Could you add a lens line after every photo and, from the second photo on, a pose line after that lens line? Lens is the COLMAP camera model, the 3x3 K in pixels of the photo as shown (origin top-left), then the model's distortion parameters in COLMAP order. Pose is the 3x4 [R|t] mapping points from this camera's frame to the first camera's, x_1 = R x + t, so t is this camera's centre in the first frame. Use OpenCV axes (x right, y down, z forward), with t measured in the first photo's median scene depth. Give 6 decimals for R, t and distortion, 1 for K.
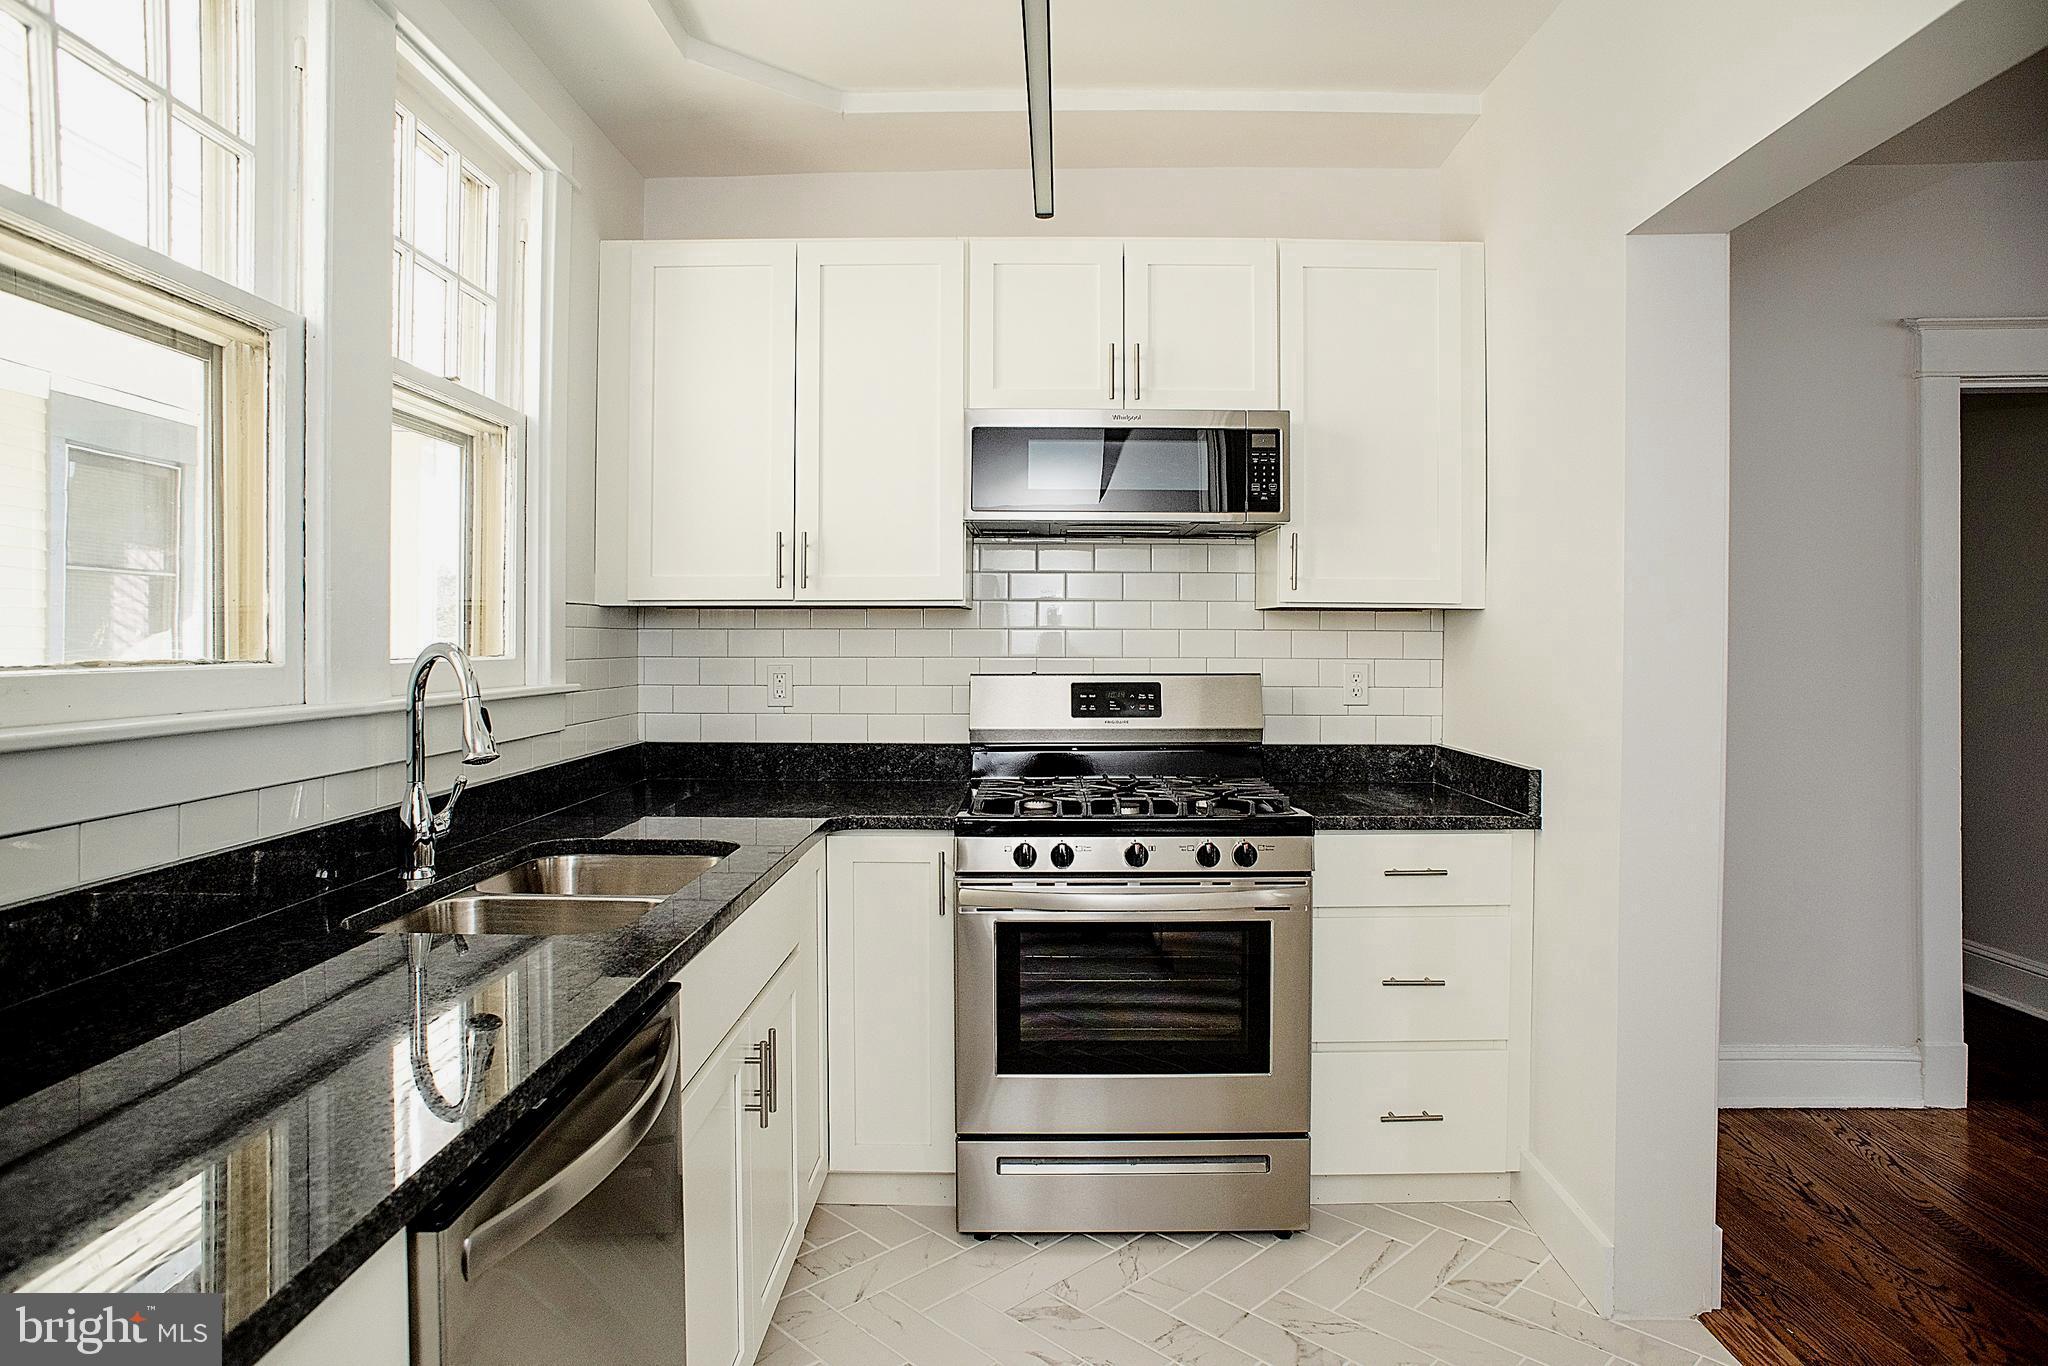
lens RADIAL K [[1184.9, 0, 1045.1], [0, 1184.9, 647.9], [0, 0, 1]] dist [-0.099534, 0.064408]
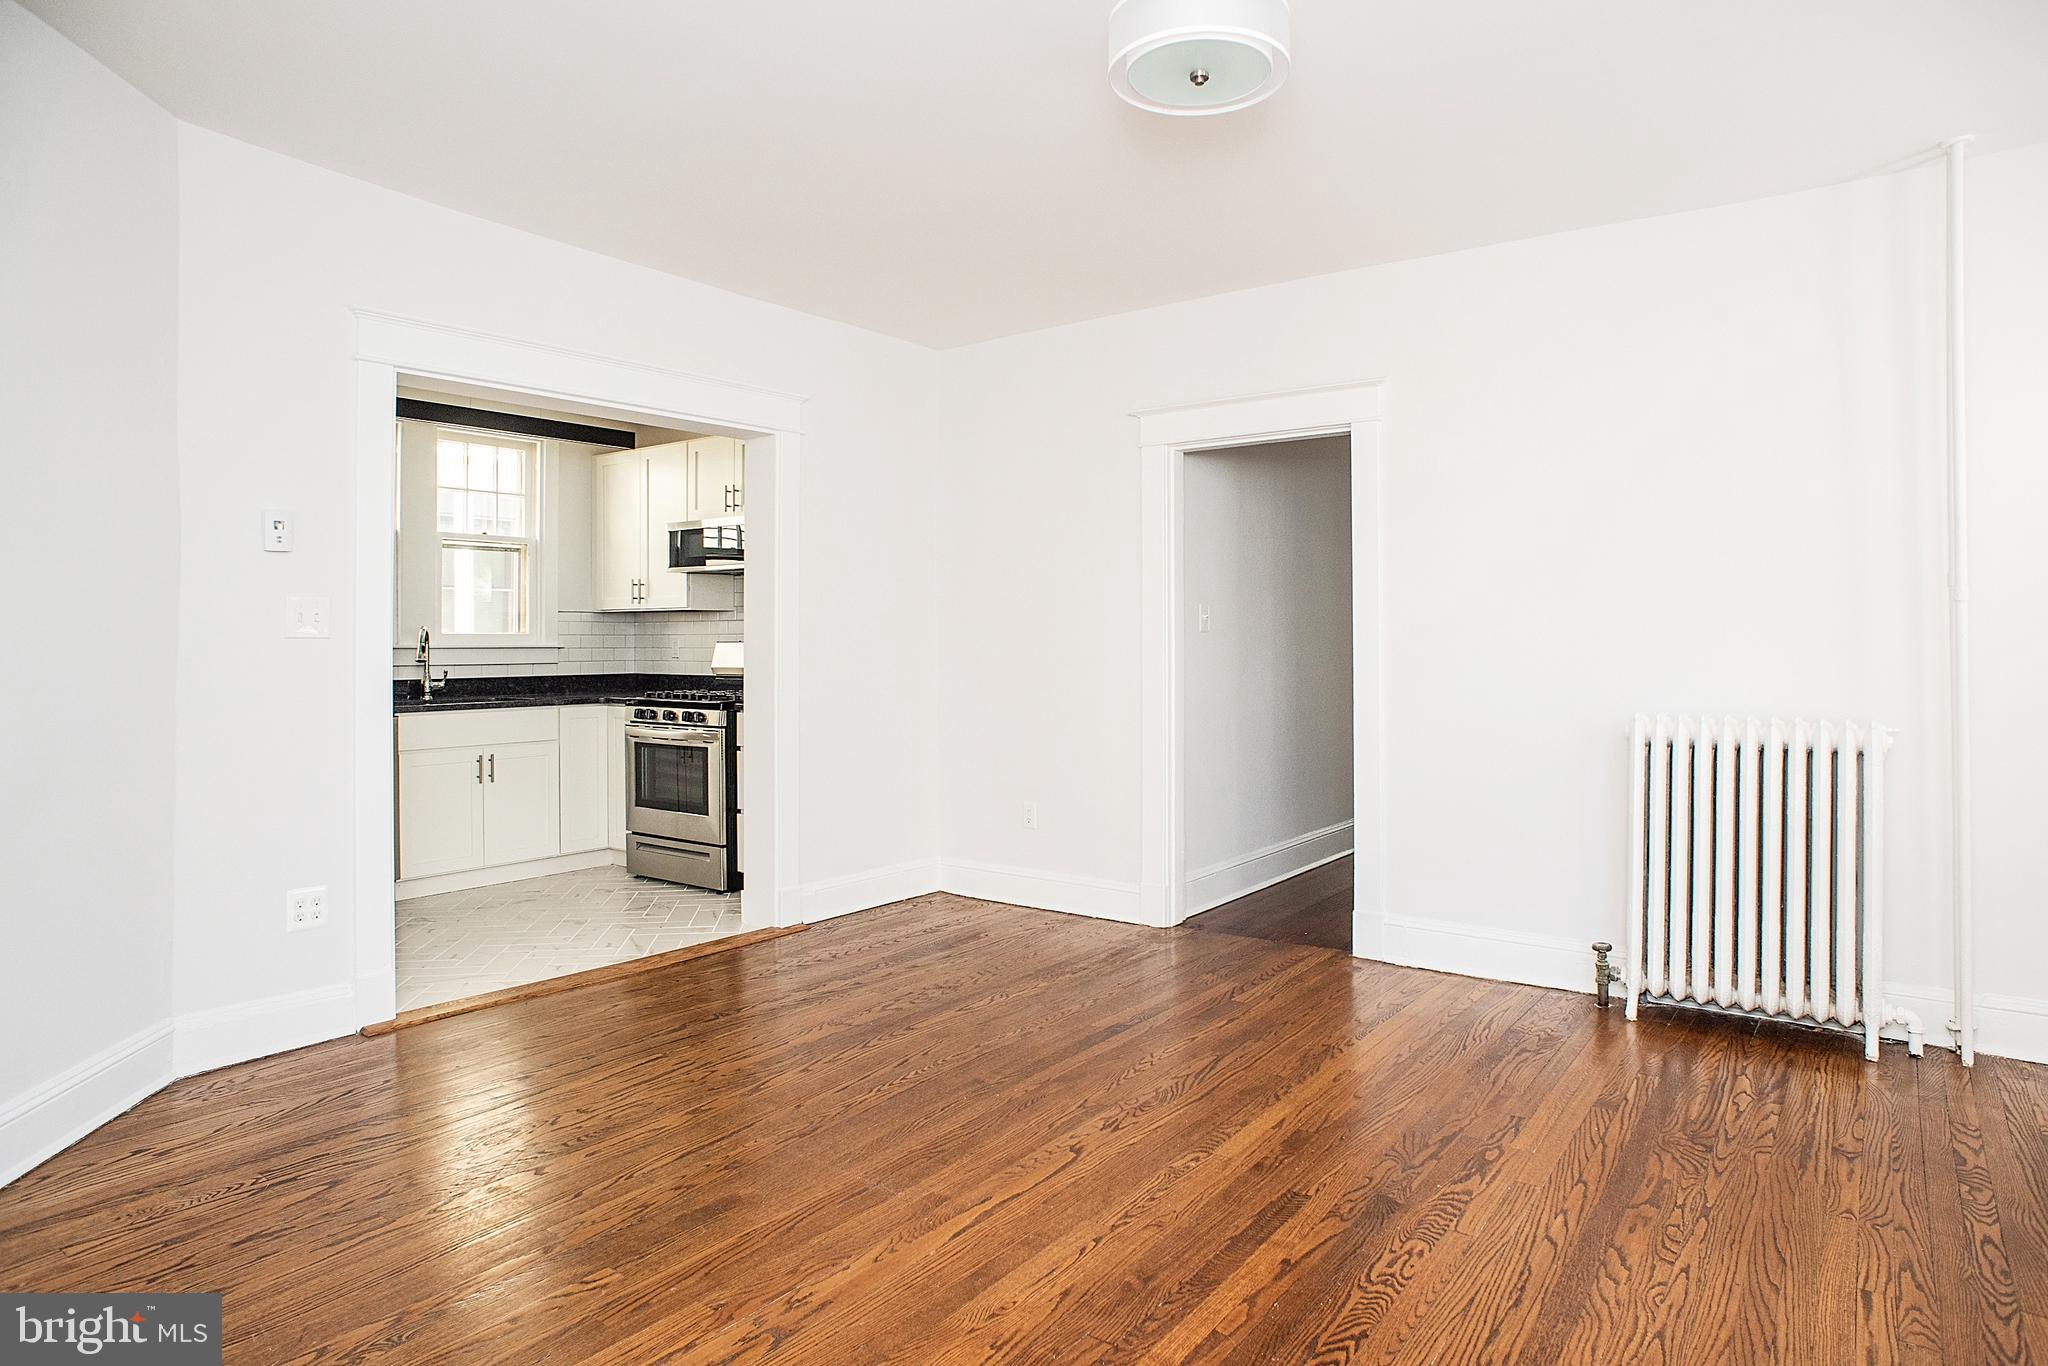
lens RADIAL K [[1203.4, 0, 1029.6], [0, 1203.4, 644.4], [0, 0, 1]] dist [-0.093465, 0.059520]
pose [[0.805960, 0.000199, -0.591970, 1.859212], [-0.001675, 0.999997, -0.001944, 0.033435], [0.591968, 0.002559, 0.805957, -0.441246]]
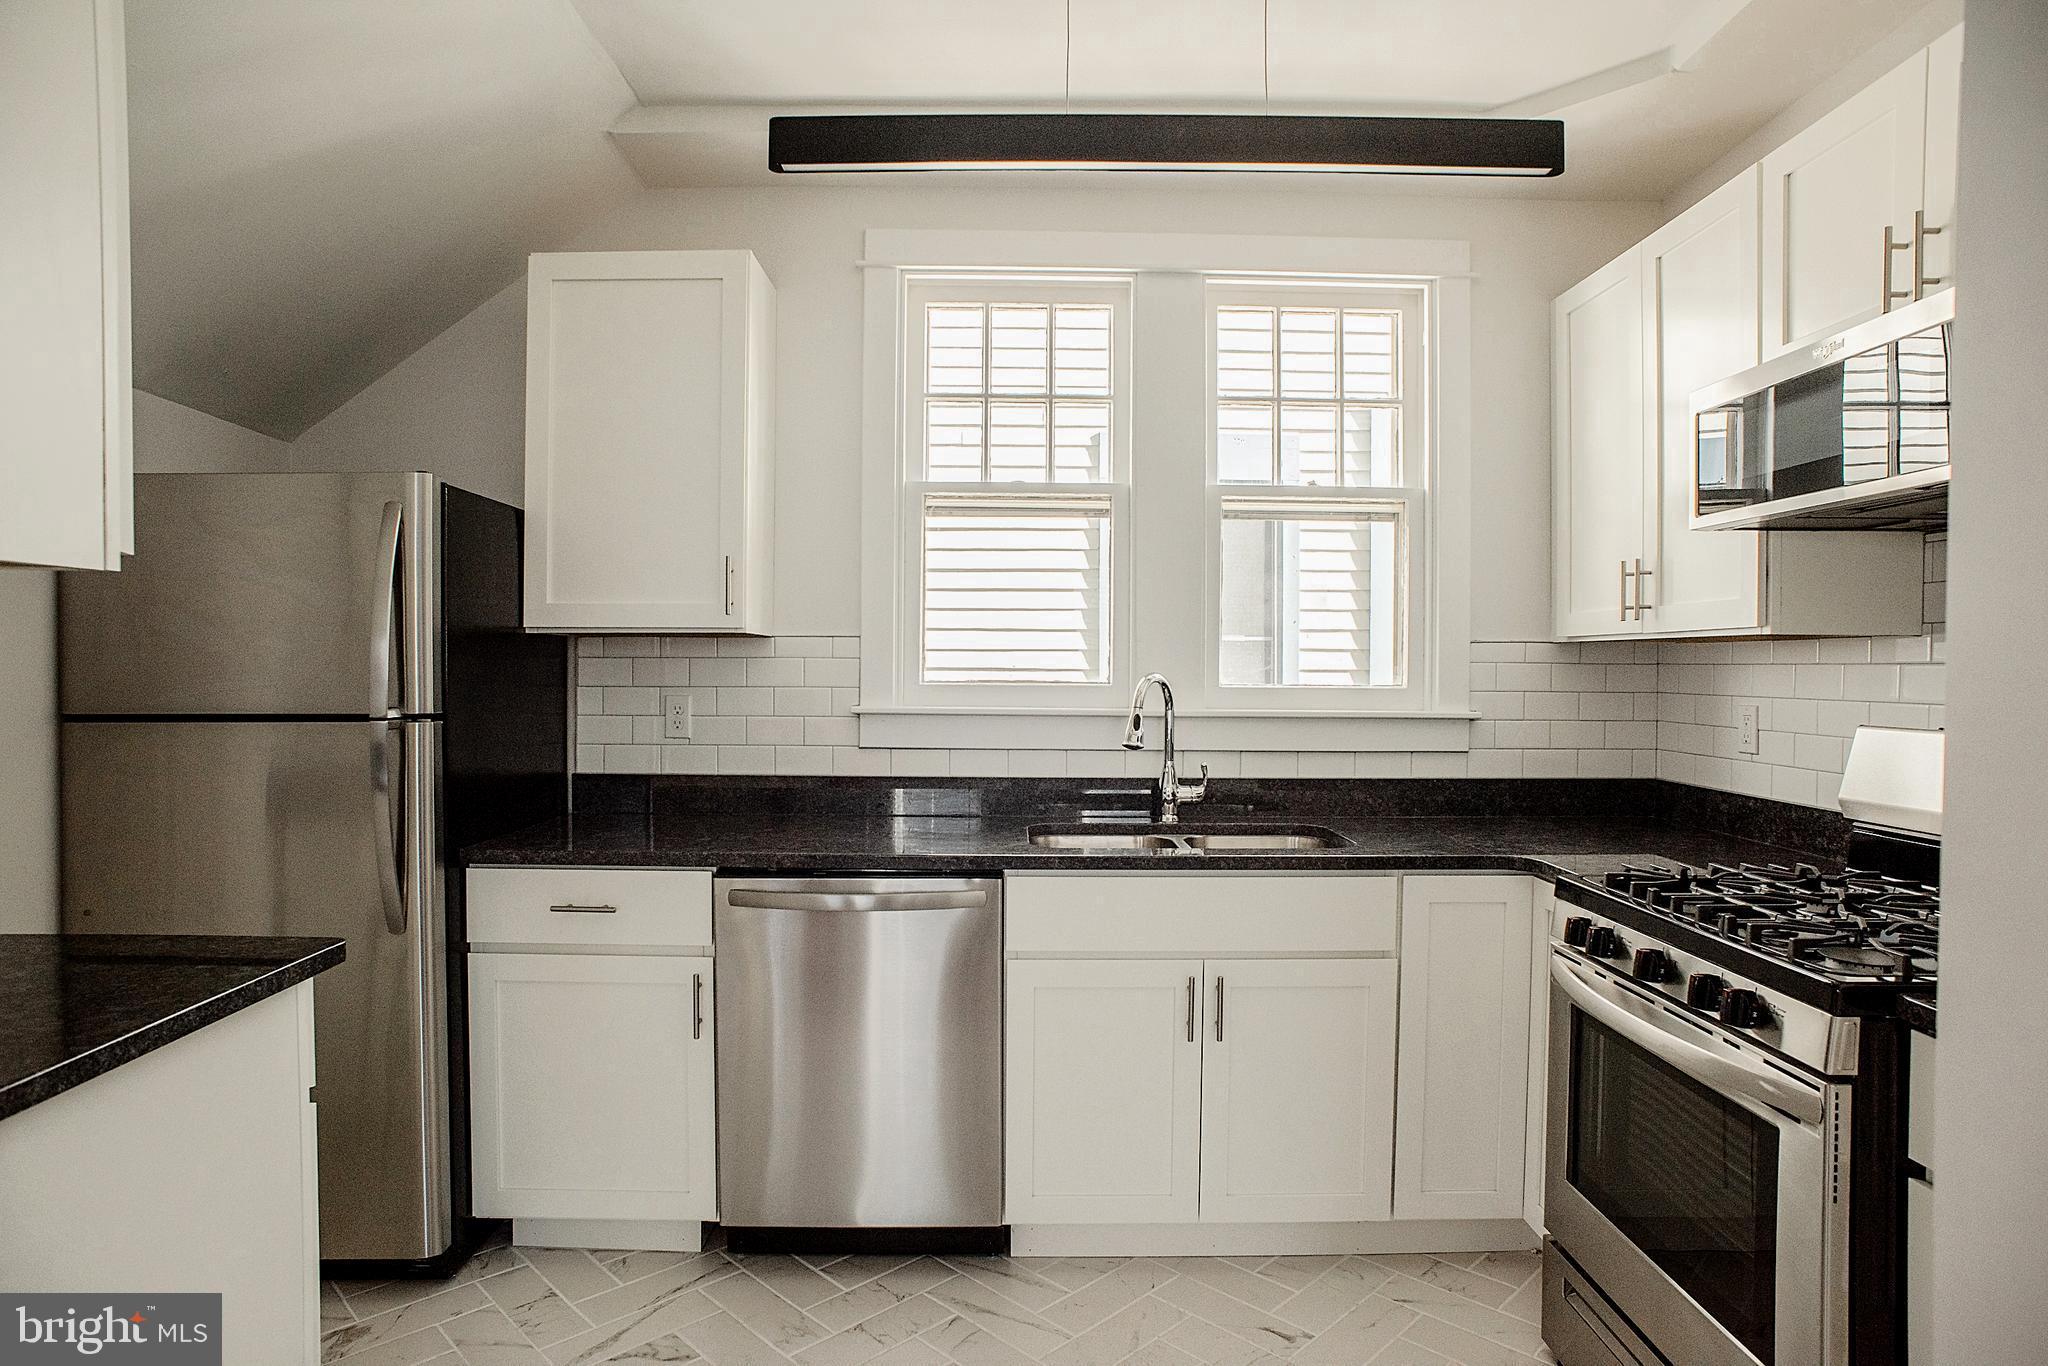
lens RADIAL K [[1164.6, 0, 1024.0], [0, 1164.6, 683.0], [0, 0, 1]] dist [-0.078675, 0.040458]
pose [[0.012386, 0.011532, -0.999857, 0.712245], [-0.013801, 0.999840, 0.011360, -0.005262], [0.999828, 0.013658, 0.012543, 0.529887]]
